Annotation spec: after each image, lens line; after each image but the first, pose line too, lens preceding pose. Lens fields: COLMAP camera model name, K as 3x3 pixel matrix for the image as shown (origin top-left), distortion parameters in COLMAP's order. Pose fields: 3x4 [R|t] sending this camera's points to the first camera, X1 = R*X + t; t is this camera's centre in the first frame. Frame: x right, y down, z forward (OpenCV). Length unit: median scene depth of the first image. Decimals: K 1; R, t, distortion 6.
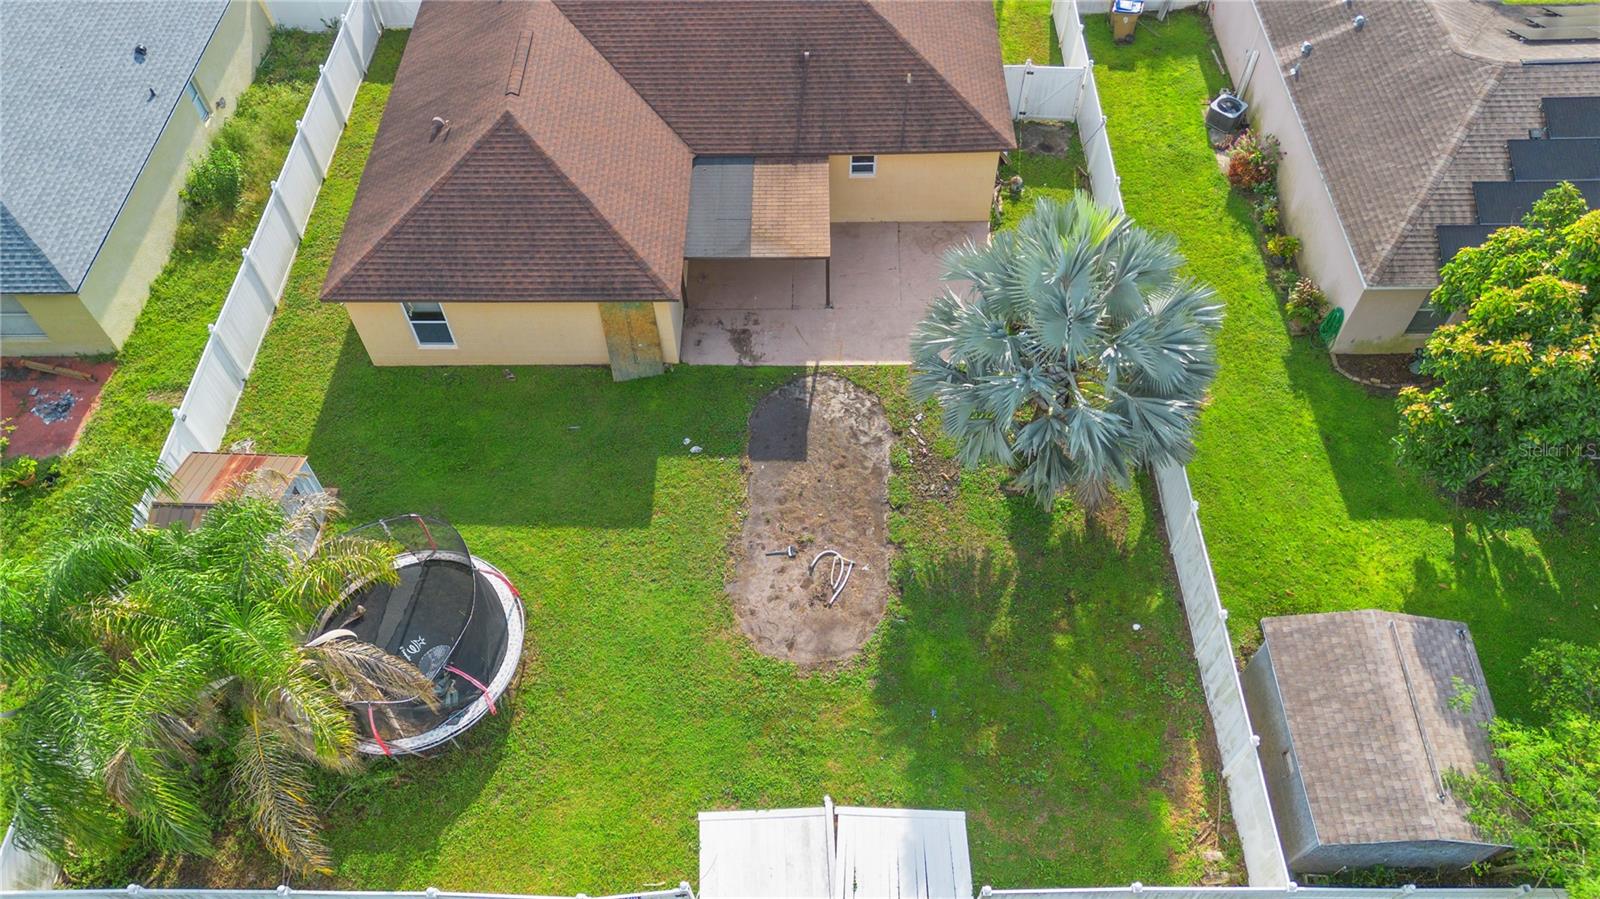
lens RADIAL K [[1146.9, 0, 795.3], [0, 1146.9, 450.8], [0, 0, 1]] dist [0.130450, -0.199167]
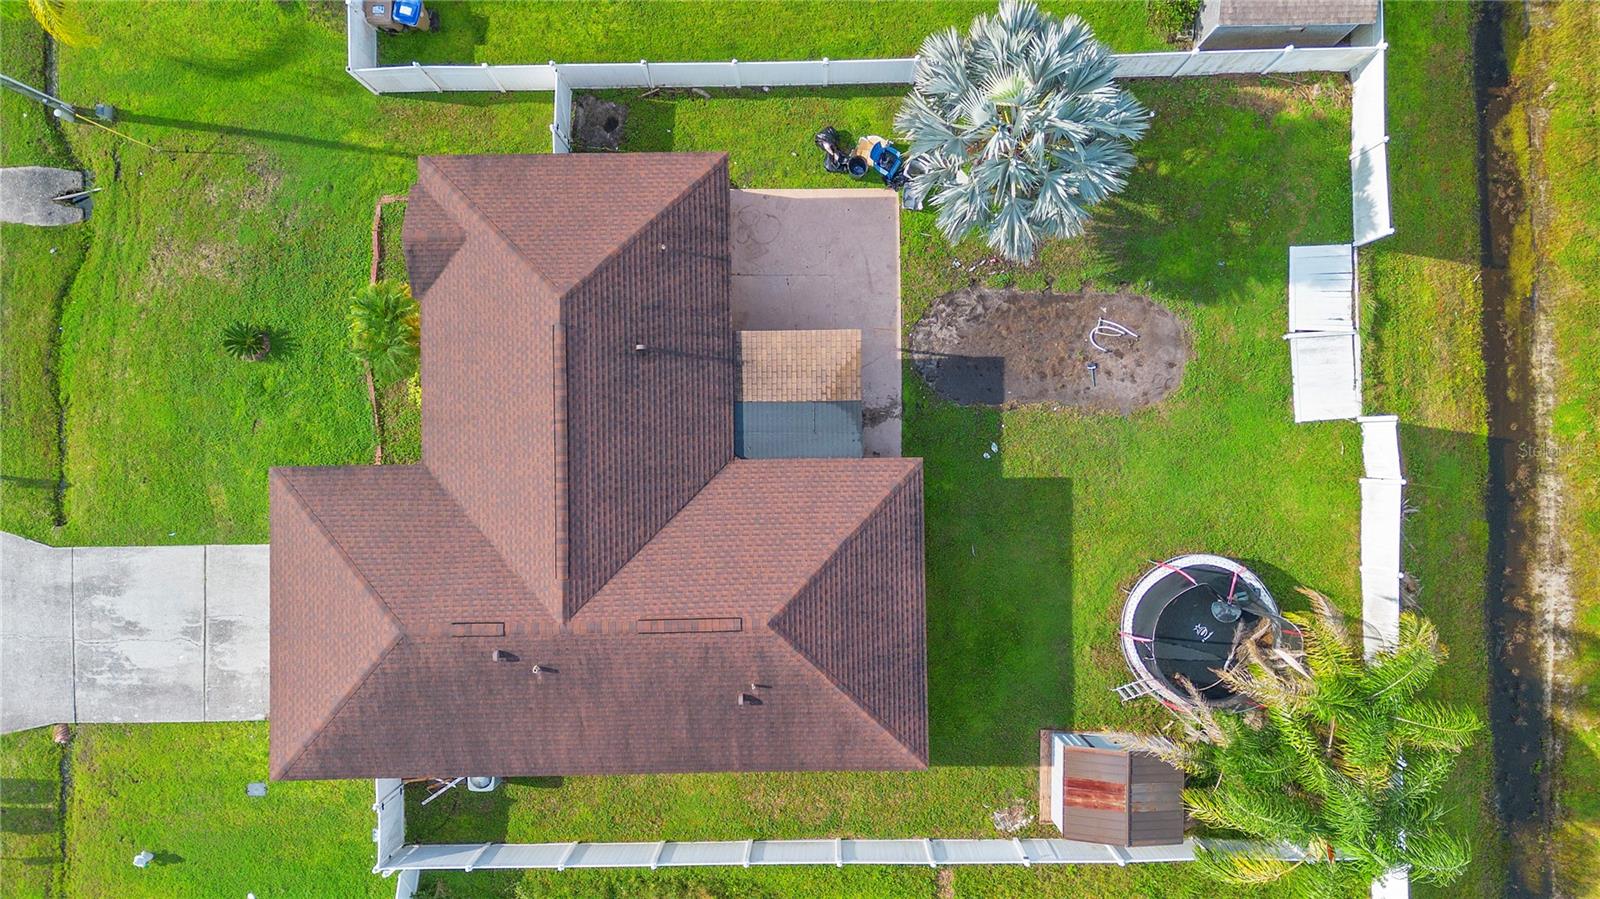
lens RADIAL K [[1146.9, 0, 795.3], [0, 1146.9, 450.8], [0, 0, 1]] dist [0.130450, -0.199167]
pose [[-0.023437, -0.999086, 0.035761, -0.131625], [0.801978, 0.002569, 0.597348, -0.920671], [-0.596894, 0.042679, 0.801184, 0.146930]]
